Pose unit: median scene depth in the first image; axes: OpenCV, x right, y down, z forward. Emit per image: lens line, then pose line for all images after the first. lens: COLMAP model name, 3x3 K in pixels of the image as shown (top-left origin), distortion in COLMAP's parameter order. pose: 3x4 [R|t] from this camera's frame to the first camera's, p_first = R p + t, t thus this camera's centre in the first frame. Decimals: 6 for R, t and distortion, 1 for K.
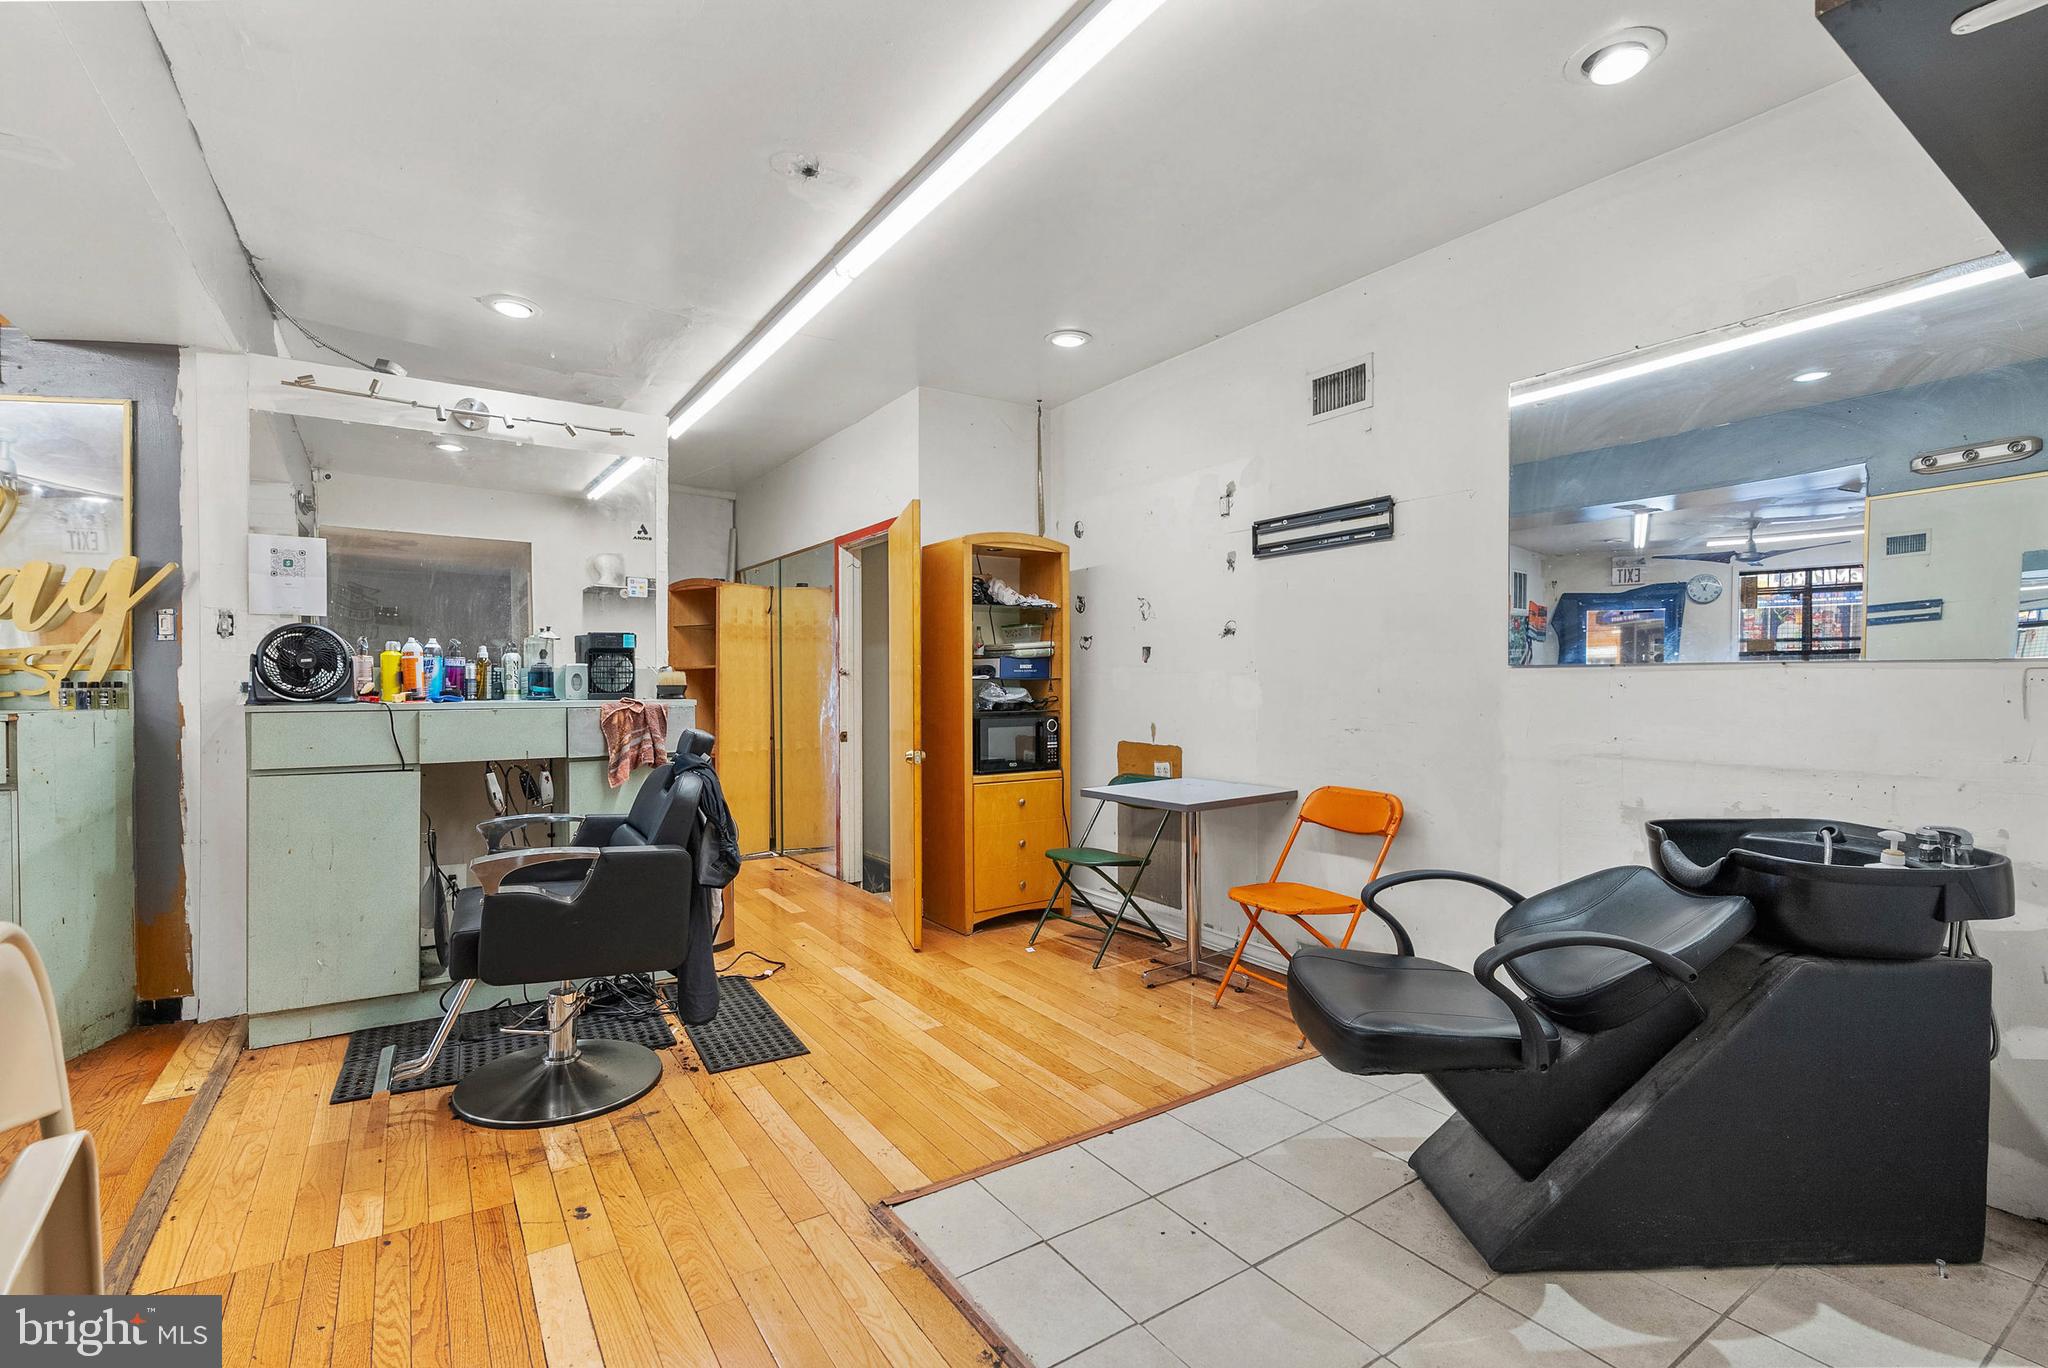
lens RADIAL K [[933.4, 0, 1030.1], [0, 933.4, 686.9], [0, 0, 1]] dist [-0.014023, 0.004807]
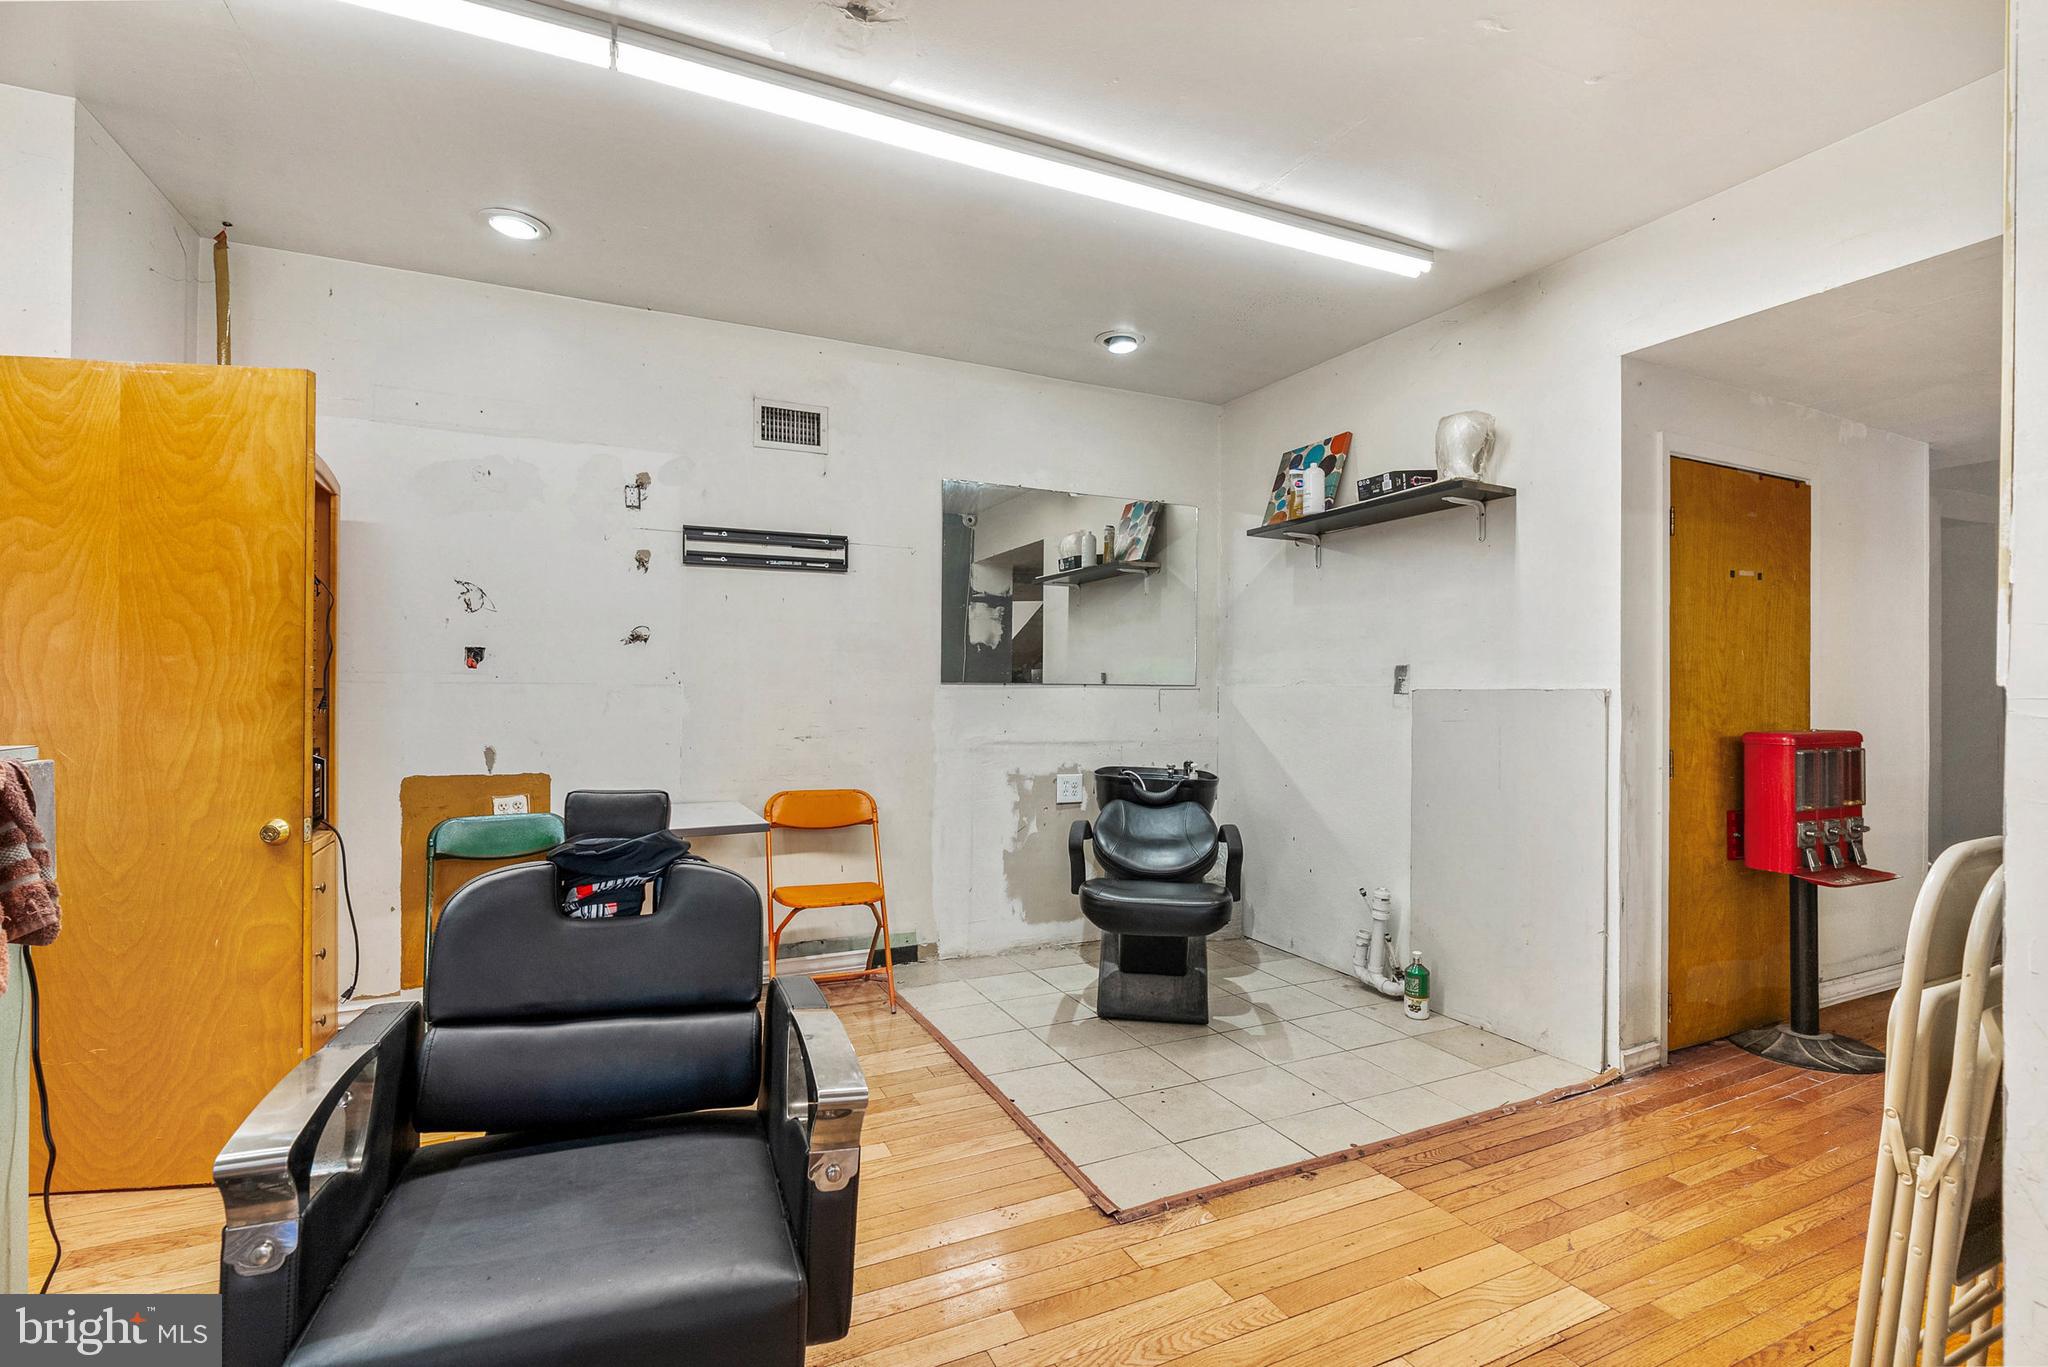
lens RADIAL K [[933.4, 0, 1031.2], [0, 933.4, 688.3], [0, 0, 1]] dist [-0.014023, 0.004807]
pose [[0.145883, 0.005758, 0.989285, -1.045625], [0.002563, 0.999978, -0.006198, -0.007142], [-0.989299, 0.003440, 0.145865, 0.838536]]
